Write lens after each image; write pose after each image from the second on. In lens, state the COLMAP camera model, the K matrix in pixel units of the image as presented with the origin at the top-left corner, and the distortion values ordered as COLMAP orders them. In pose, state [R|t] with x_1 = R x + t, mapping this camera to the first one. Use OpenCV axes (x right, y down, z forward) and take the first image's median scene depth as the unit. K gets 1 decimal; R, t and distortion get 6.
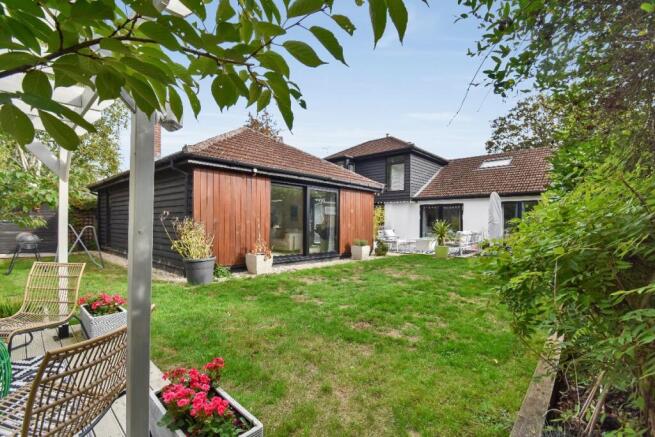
lens RADIAL K [[294.1, 0, 325.9], [0, 294.1, 226.5], [0, 0, 1]] dist [0.001165, -0.014421]
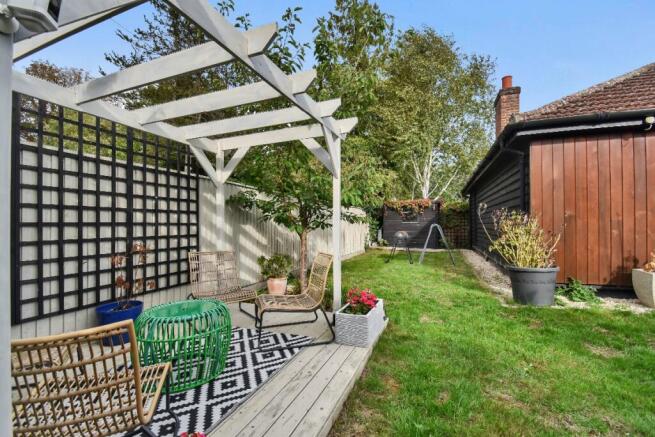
lens RADIAL K [[294.1, 0, 325.9], [0, 294.1, 226.5], [0, 0, 1]] dist [0.001165, -0.014421]
pose [[0.367257, -0.008842, -0.930078, 0.037959], [0.003145, 0.999961, -0.008264, 0.014269], [0.930114, 0.000110, 0.367270, 0.256514]]
